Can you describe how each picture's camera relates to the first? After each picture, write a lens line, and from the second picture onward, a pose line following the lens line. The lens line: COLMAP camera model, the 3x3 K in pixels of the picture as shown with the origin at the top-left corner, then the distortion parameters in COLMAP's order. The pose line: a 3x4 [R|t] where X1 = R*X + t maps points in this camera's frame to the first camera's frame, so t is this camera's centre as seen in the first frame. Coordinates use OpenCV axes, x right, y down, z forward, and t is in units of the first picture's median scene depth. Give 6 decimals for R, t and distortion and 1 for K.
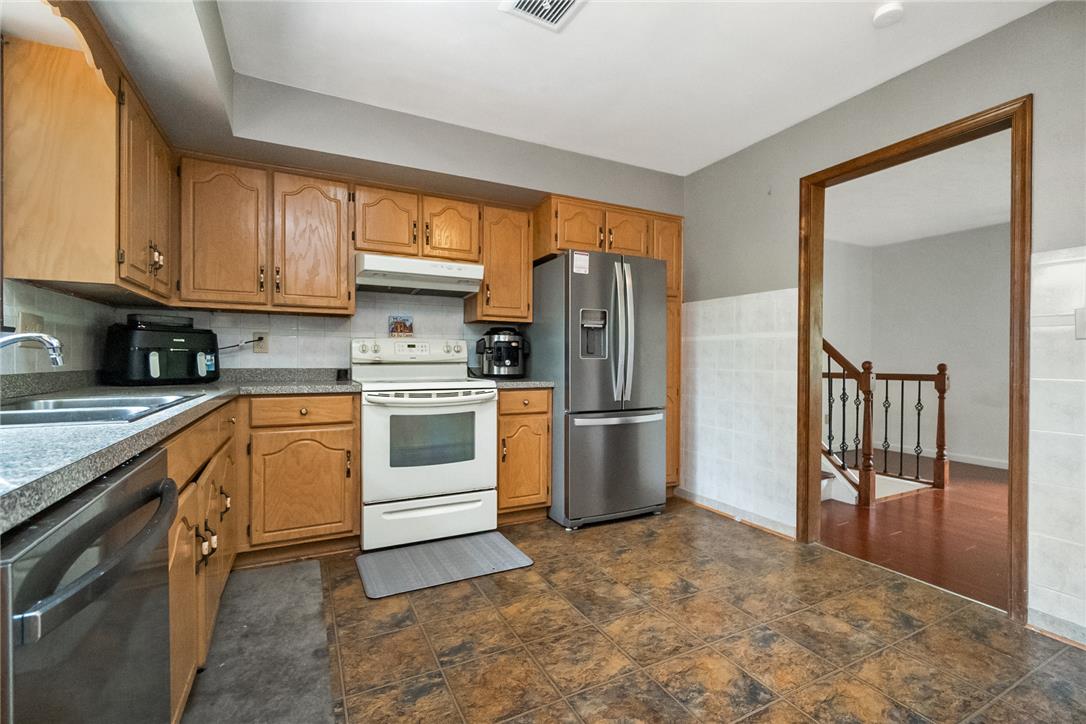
lens RADIAL K [[473.7, 0, 540.2], [0, 473.7, 378.4], [0, 0, 1]] dist [-0.001040, 0.000091]
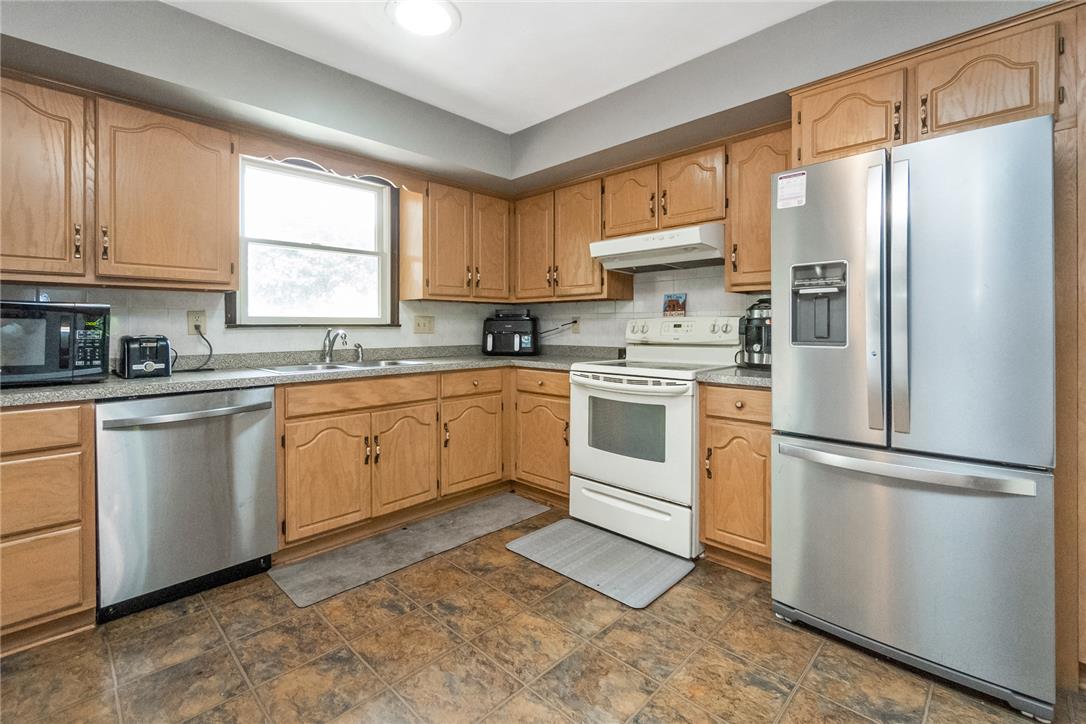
lens RADIAL K [[483.1, 0, 538.4], [0, 483.1, 343.5], [0, 0, 1]] dist [-0.000392, 0.000189]
pose [[0.318361, 0.027261, -0.947577, 0.604837], [-0.034660, 0.999253, 0.017102, -0.047369], [0.947336, 0.027399, 0.319068, 0.519770]]
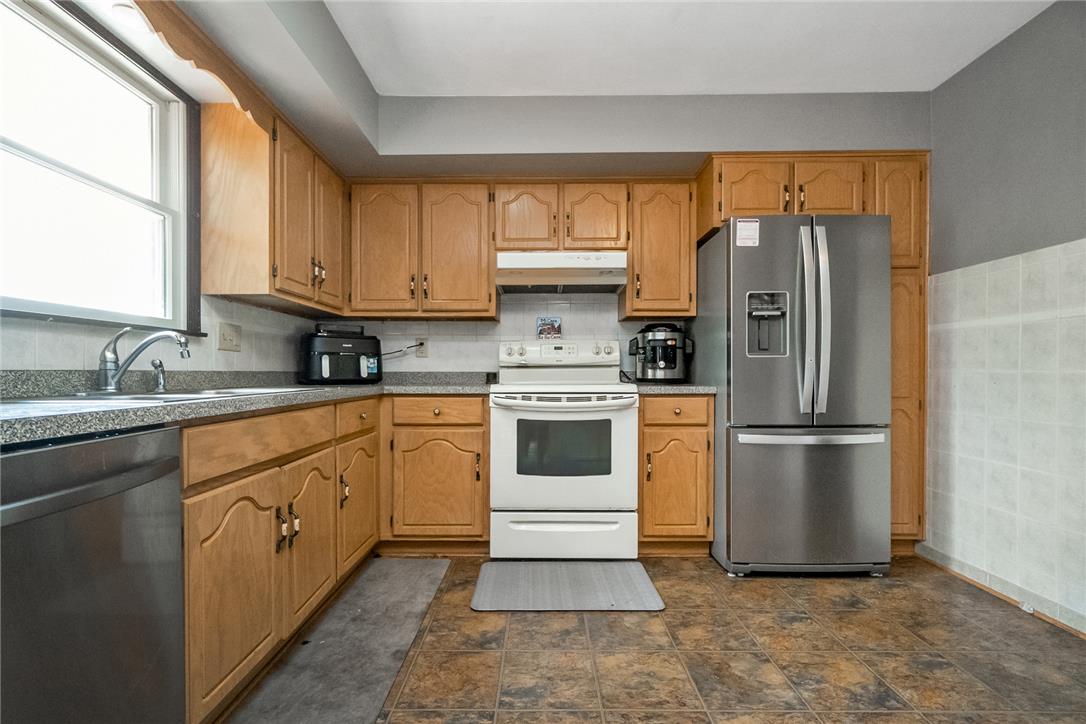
lens RADIAL K [[486.9, 0, 536.0], [0, 486.9, 387.7], [0, 0, 1]] dist [-0.000584, 0.001029]
pose [[0.888877, 0.007703, -0.458080, 0.151198], [-0.012666, 0.999890, -0.007764, 0.020829], [0.457970, 0.012703, 0.888877, 0.142864]]
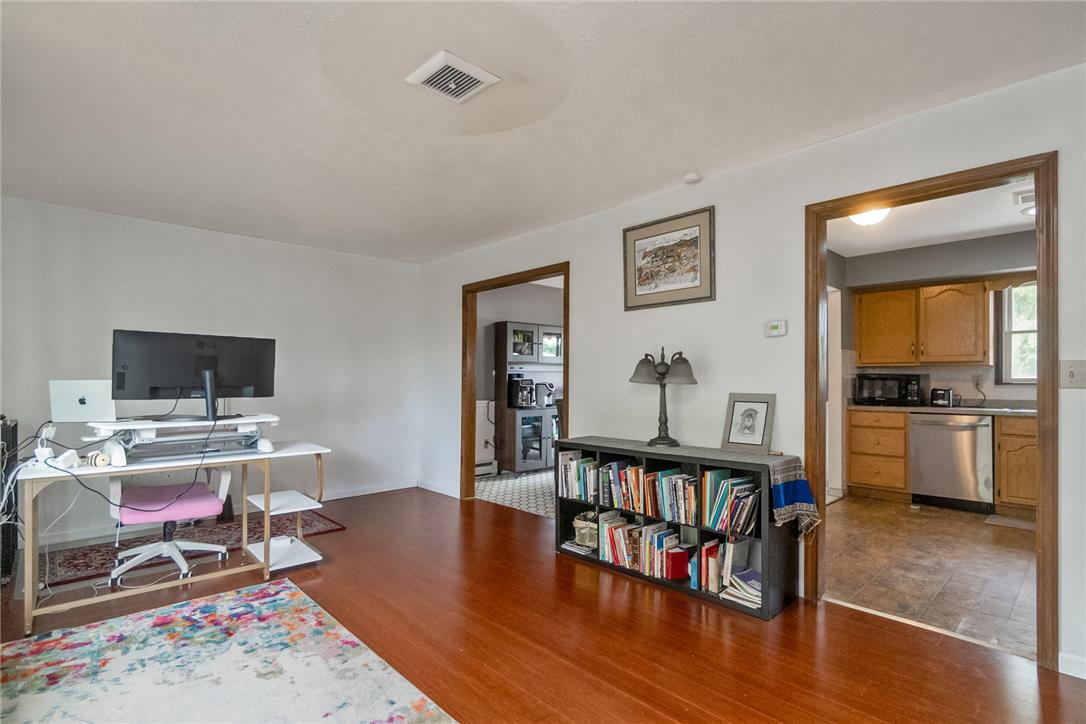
lens RADIAL K [[525.1, 0, 543.0], [0, 525.1, 362.0], [0, 0, 1]] dist [0.000113, 0.000446]
pose [[-0.958159, -0.015203, -0.285832, 1.559104], [-0.017059, 0.999846, 0.004004, -0.100650], [0.285728, 0.008713, -0.958271, 1.559768]]
